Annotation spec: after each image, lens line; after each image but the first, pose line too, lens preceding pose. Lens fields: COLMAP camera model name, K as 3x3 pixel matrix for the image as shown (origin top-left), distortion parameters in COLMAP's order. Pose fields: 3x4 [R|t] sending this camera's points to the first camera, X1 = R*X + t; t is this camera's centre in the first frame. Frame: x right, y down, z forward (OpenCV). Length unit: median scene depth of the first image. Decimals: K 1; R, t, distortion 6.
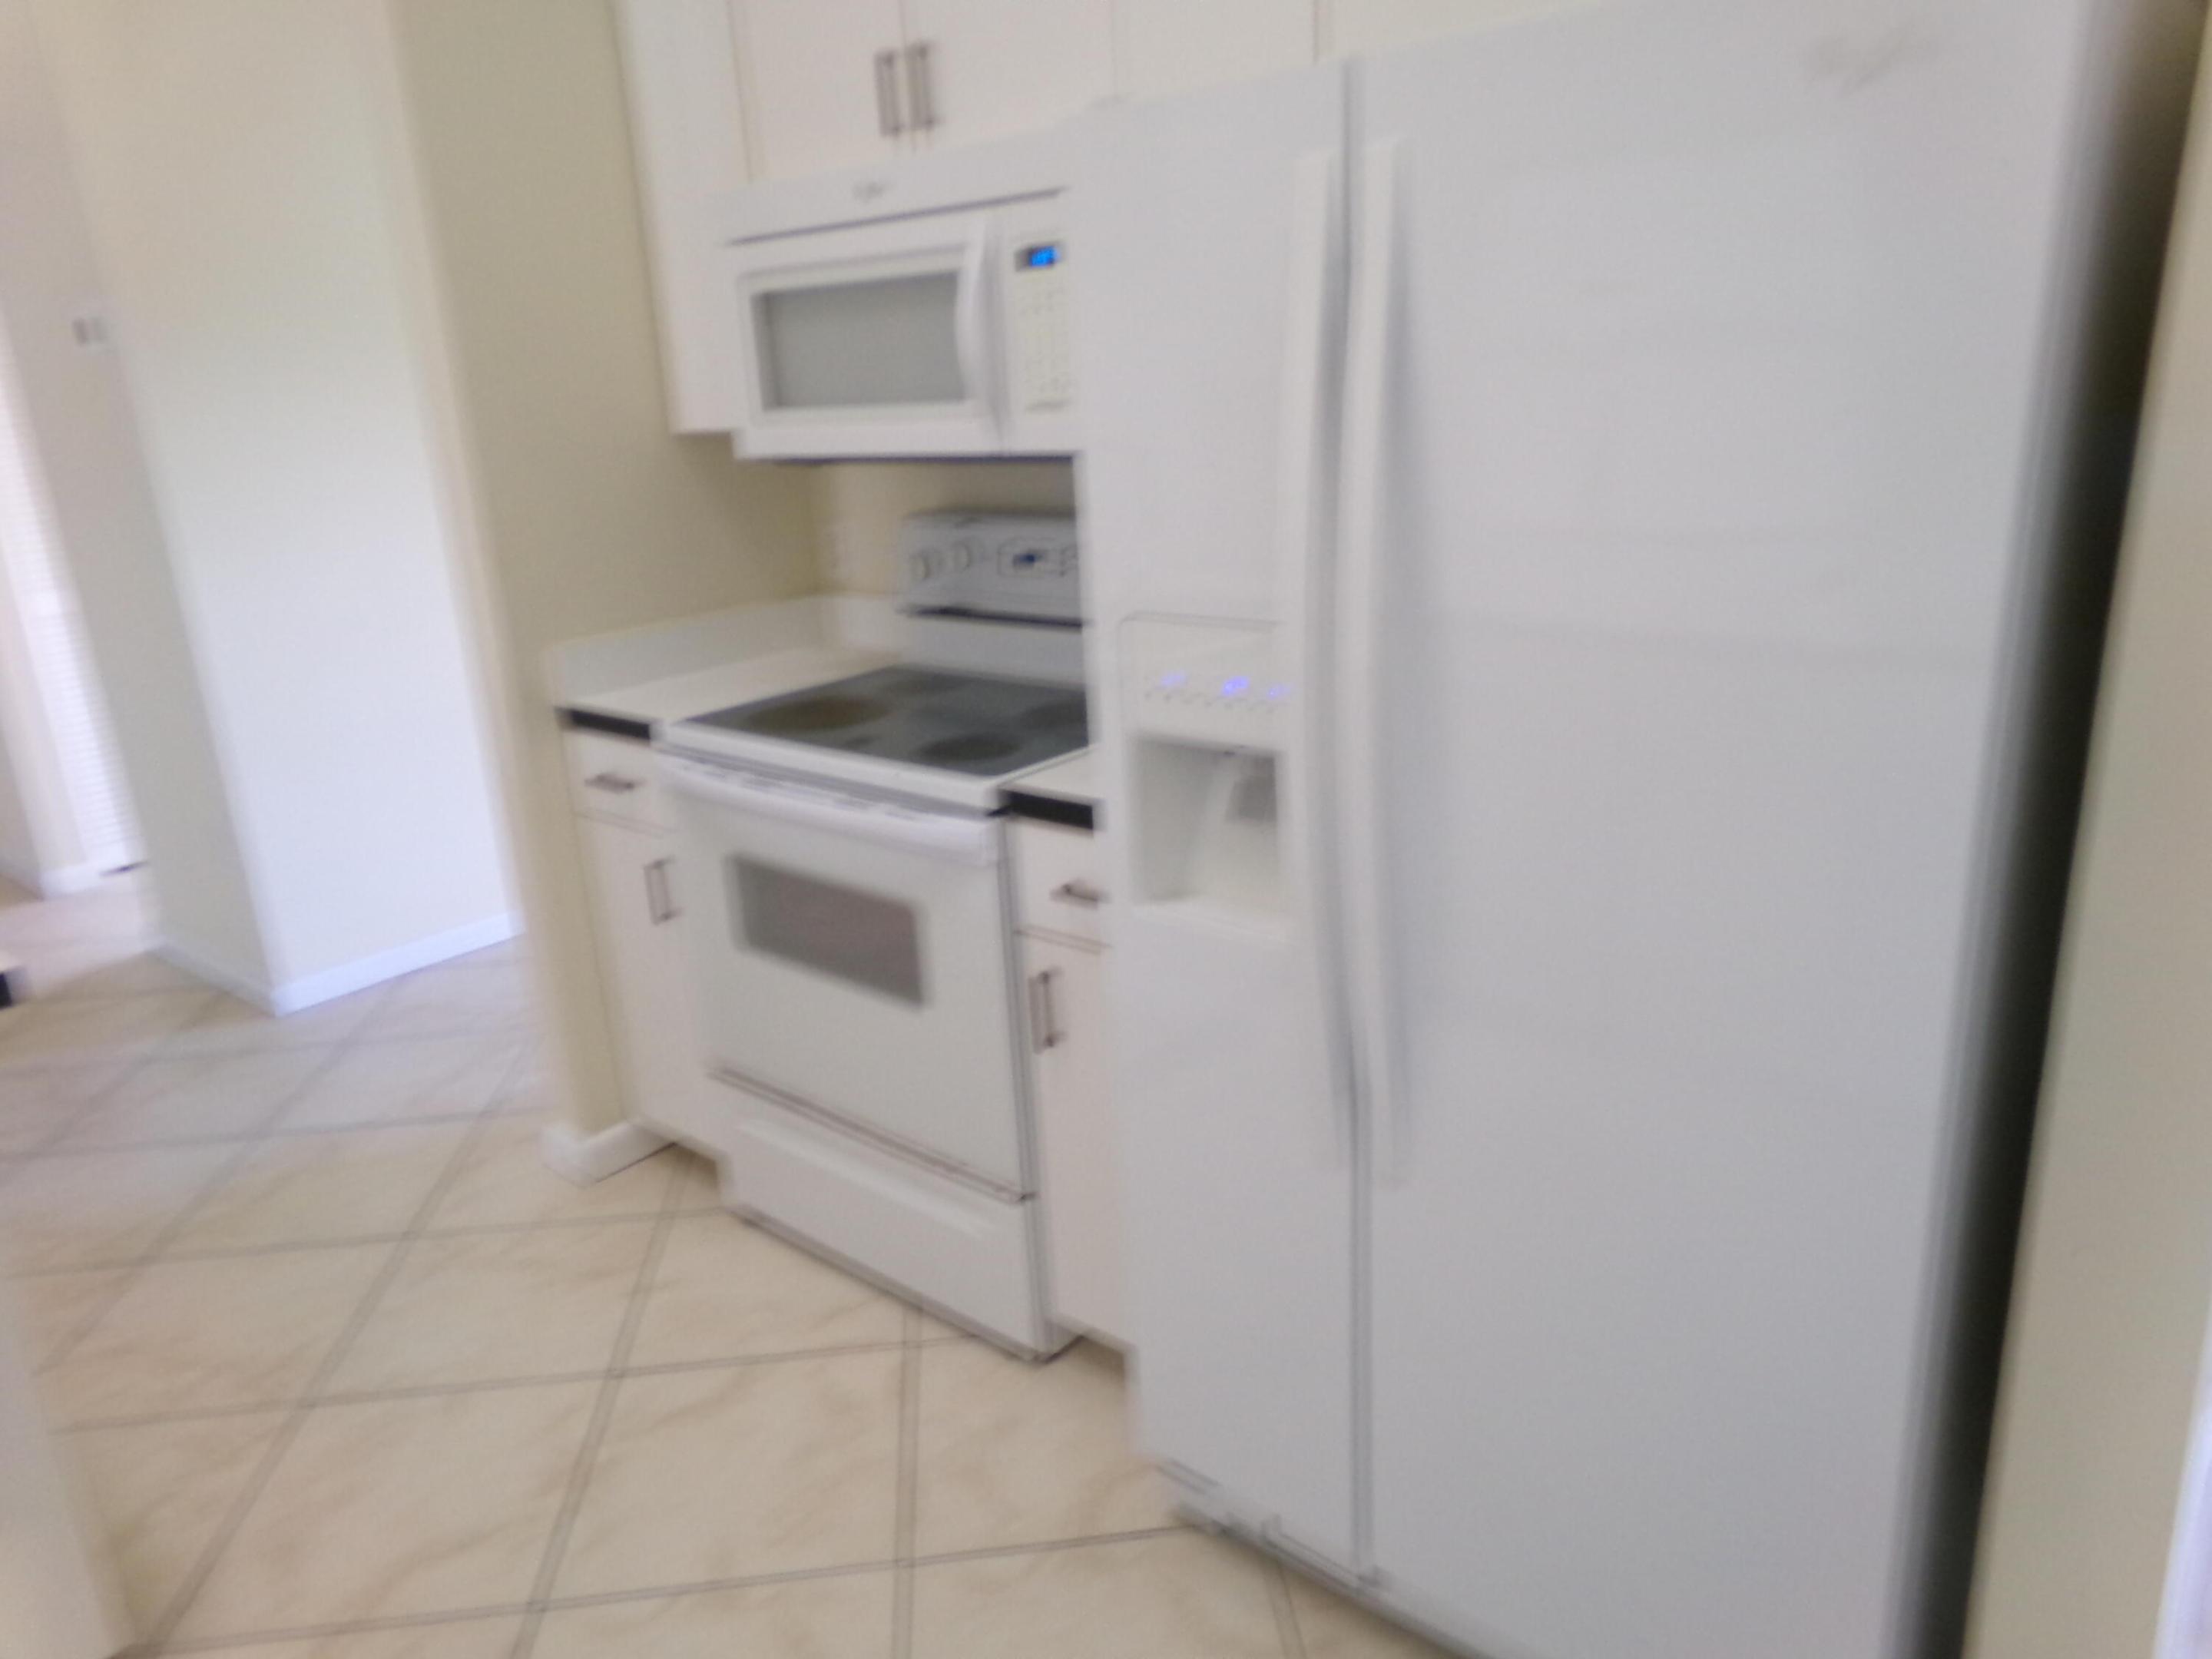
lens RADIAL K [[1496.8, 0, 1122.0], [0, 1496.8, 845.1], [0, 0, 1]] dist [-0.037897, 0.046618]
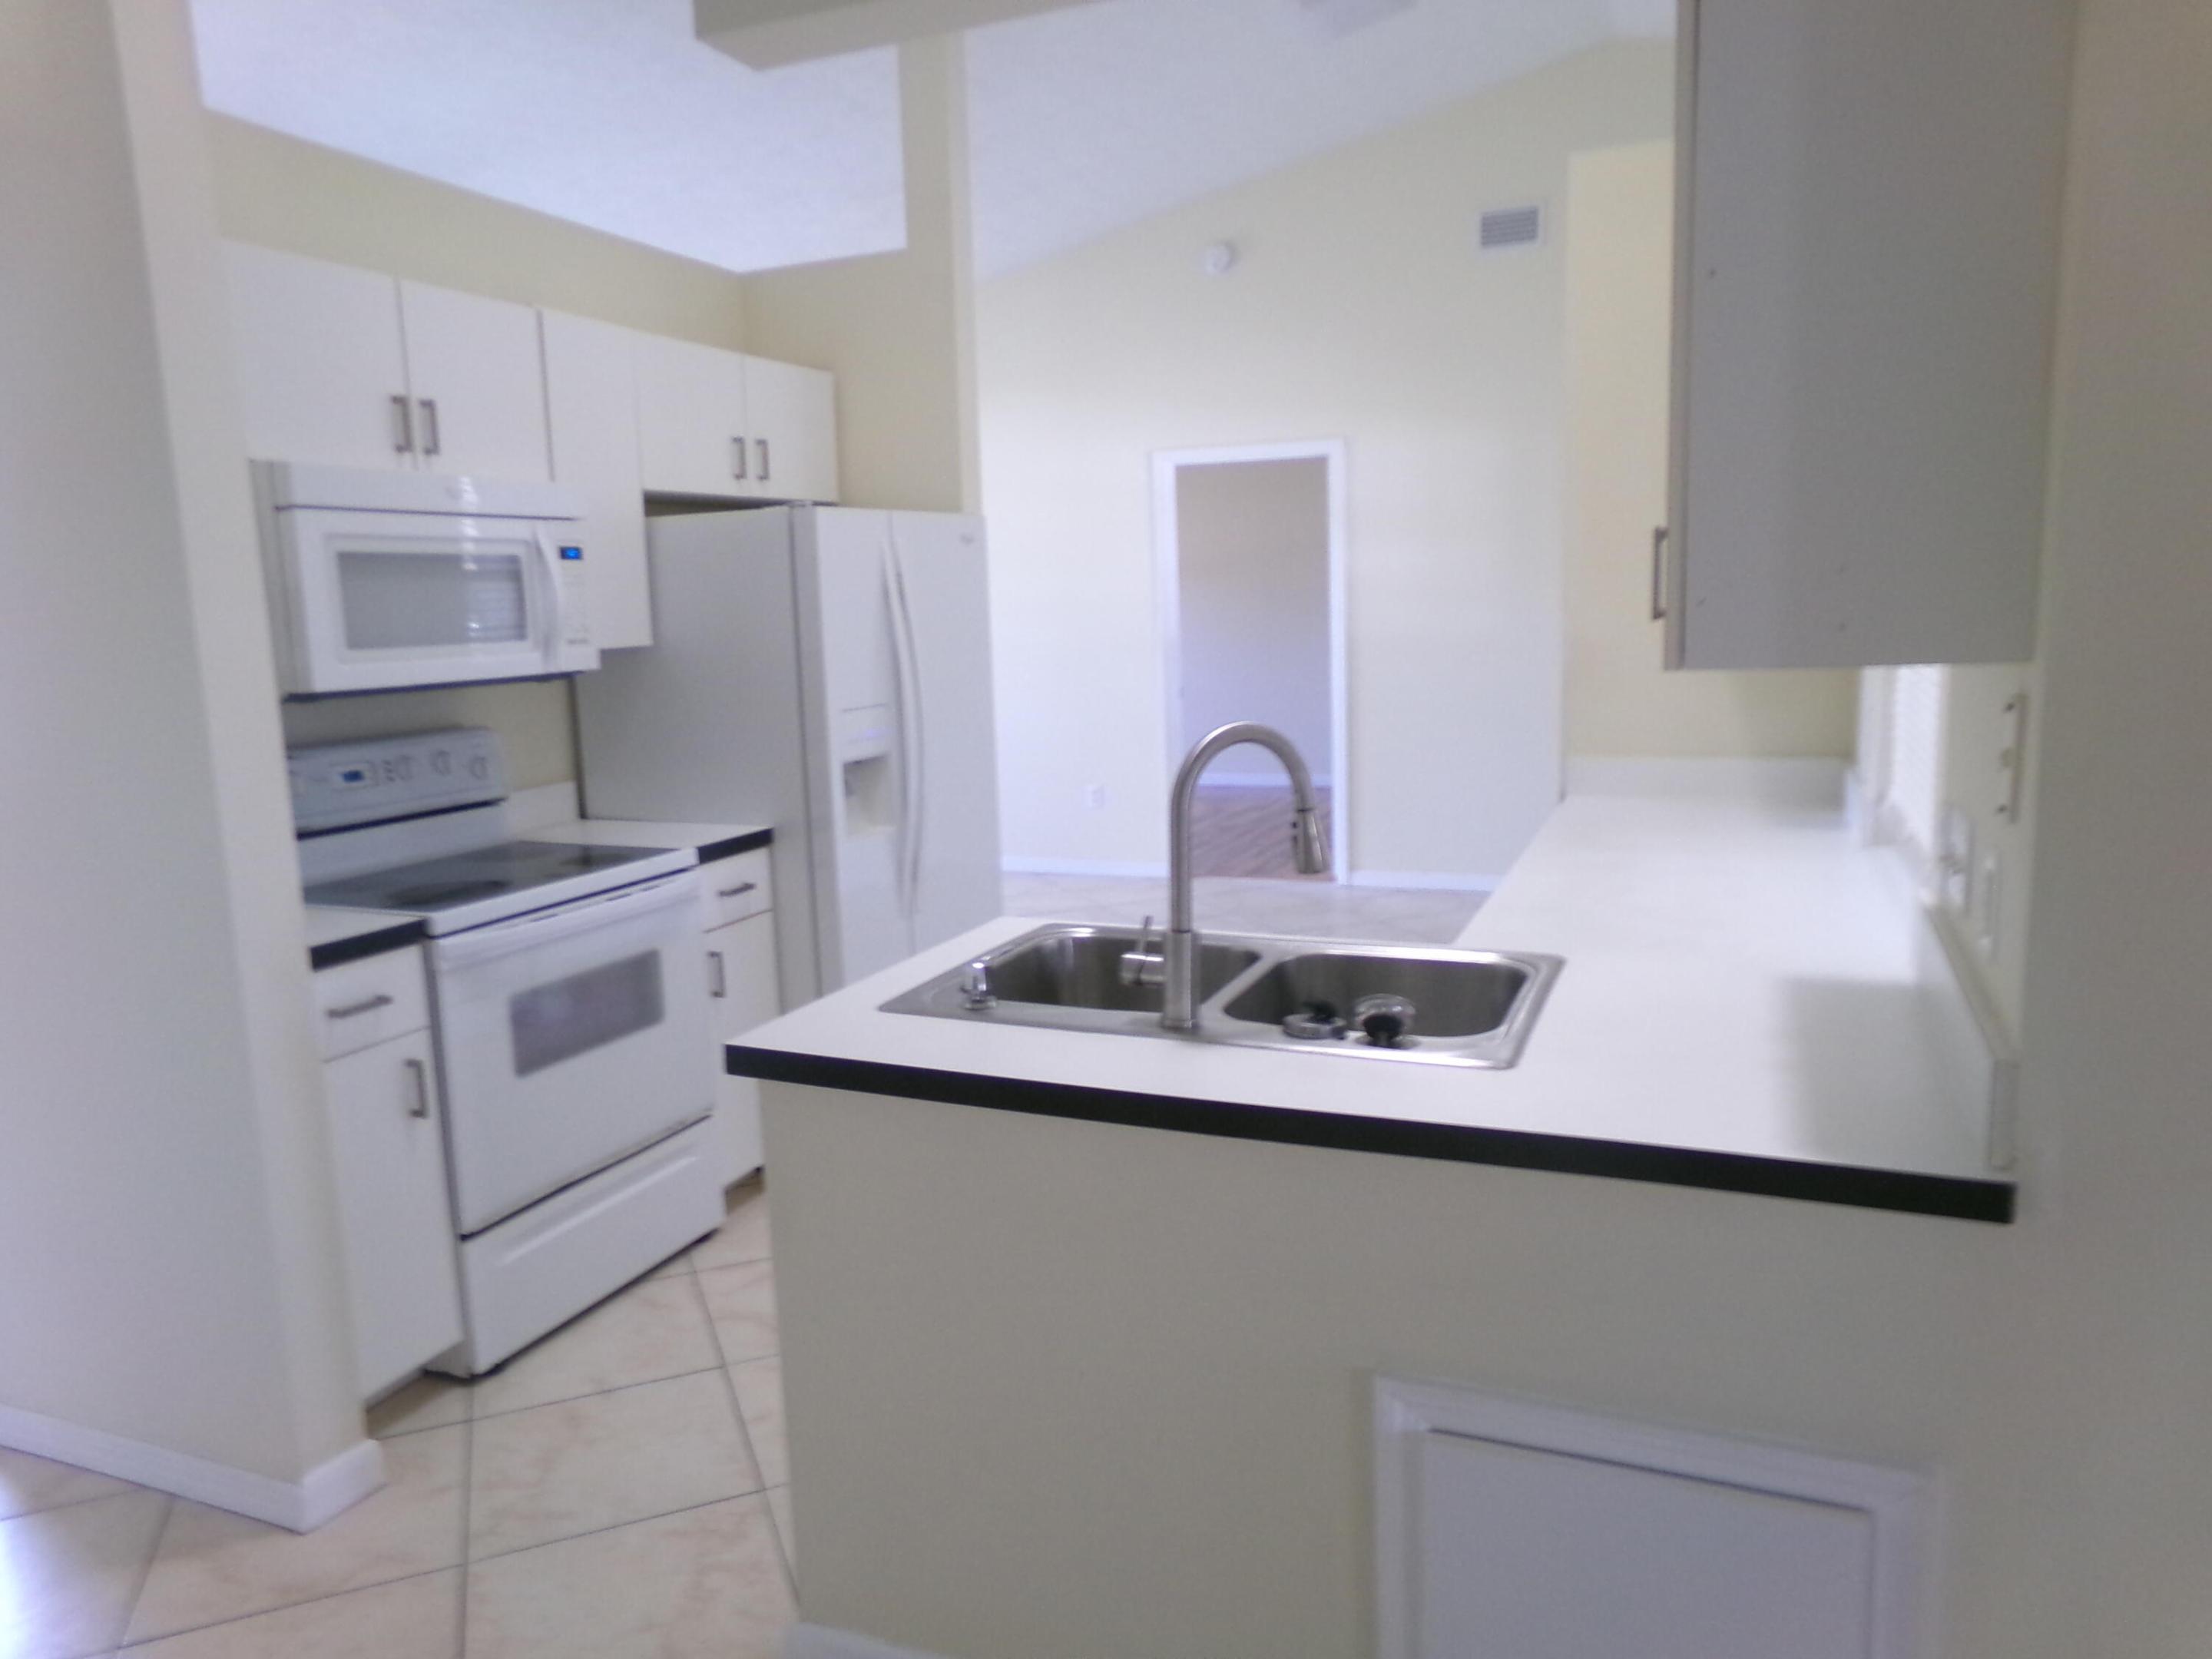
lens RADIAL K [[1496.8, 0, 1105.6], [0, 1496.8, 831.0], [0, 0, 1]] dist [-0.037897, 0.046618]
pose [[-0.269384, -0.093348, 0.958498, -1.666562], [0.334247, 0.924358, 0.183962, -0.196001], [-0.903167, 0.369932, -0.217806, 0.851607]]
